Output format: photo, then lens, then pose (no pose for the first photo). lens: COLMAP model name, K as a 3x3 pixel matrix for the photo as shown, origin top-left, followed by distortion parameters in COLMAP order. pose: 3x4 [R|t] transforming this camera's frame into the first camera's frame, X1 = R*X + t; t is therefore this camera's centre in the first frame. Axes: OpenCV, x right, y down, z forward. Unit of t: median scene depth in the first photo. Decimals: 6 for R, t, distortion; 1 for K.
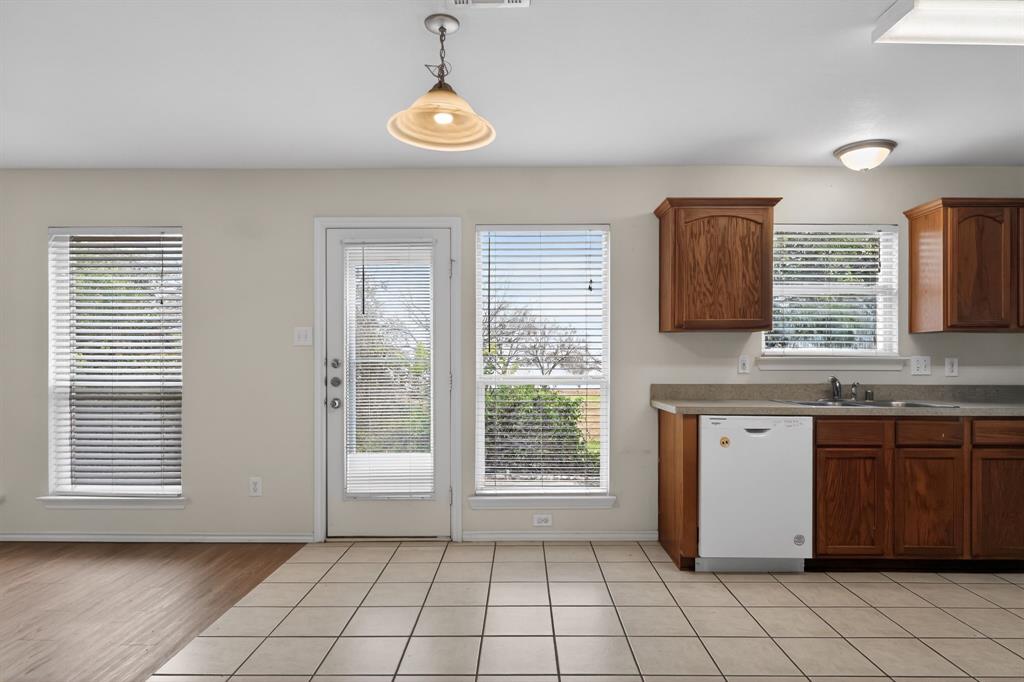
lens RADIAL K [[625.2, 0, 509.7], [0, 625.2, 343.0], [0, 0, 1]] dist [0.002227, -0.000430]
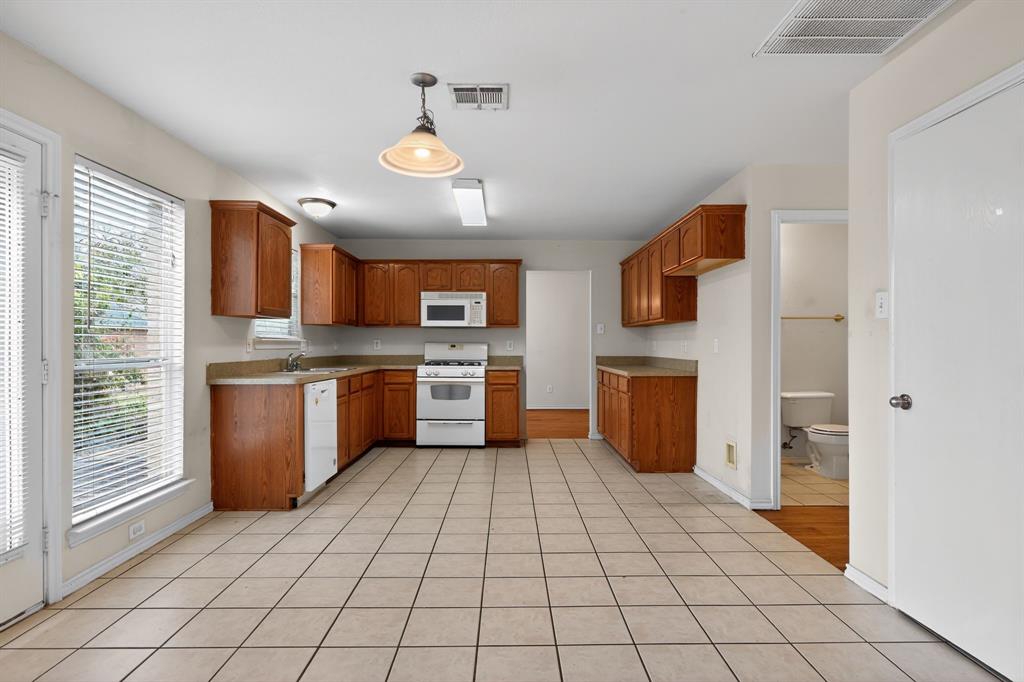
lens RADIAL K [[543.1, 0, 512.7], [0, 543.1, 342.1], [0, 0, 1]] dist [-0.001268, 0.000245]
pose [[-0.013051, 0.003980, 0.999907, -0.690202], [-0.009034, 0.999951, -0.004098, 0.027887], [-0.999874, -0.009087, -0.013015, 0.500960]]
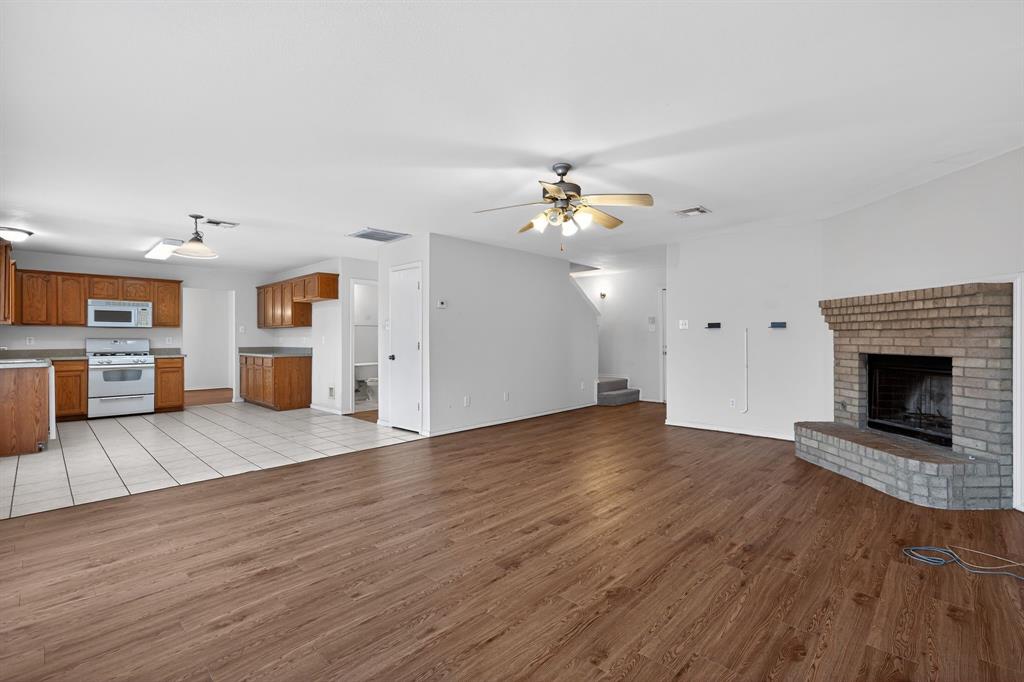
lens RADIAL K [[458.2, 0, 514.3], [0, 458.2, 336.4], [0, 0, 1]] dist [0.000899, -0.000282]
pose [[-0.722274, 0.006876, 0.691573, -1.422552], [-0.001574, 0.999932, -0.011586, 0.033697], [-0.691605, -0.009457, -0.722214, 0.873506]]
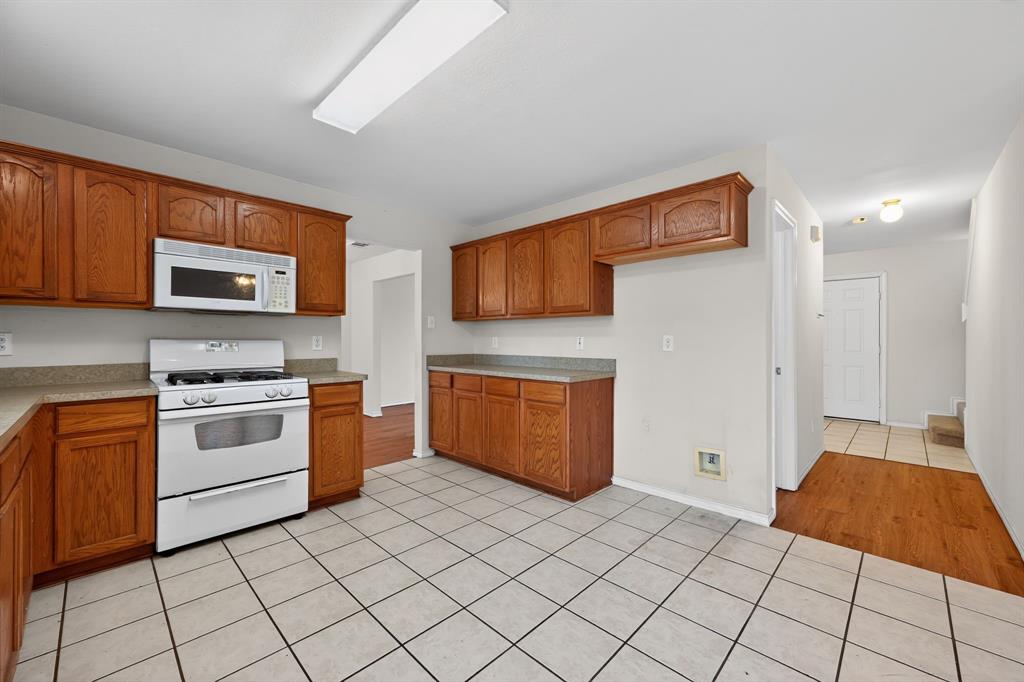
lens RADIAL K [[406.1, 0, 515.1], [0, 406.1, 339.0], [0, 0, 1]] dist [0.000366, 0.000281]
pose [[-0.718844, 0.001160, 0.695171, 0.087253], [-0.005185, 0.999962, -0.007029, 0.026450], [-0.695152, -0.008657, -0.718810, 0.801138]]
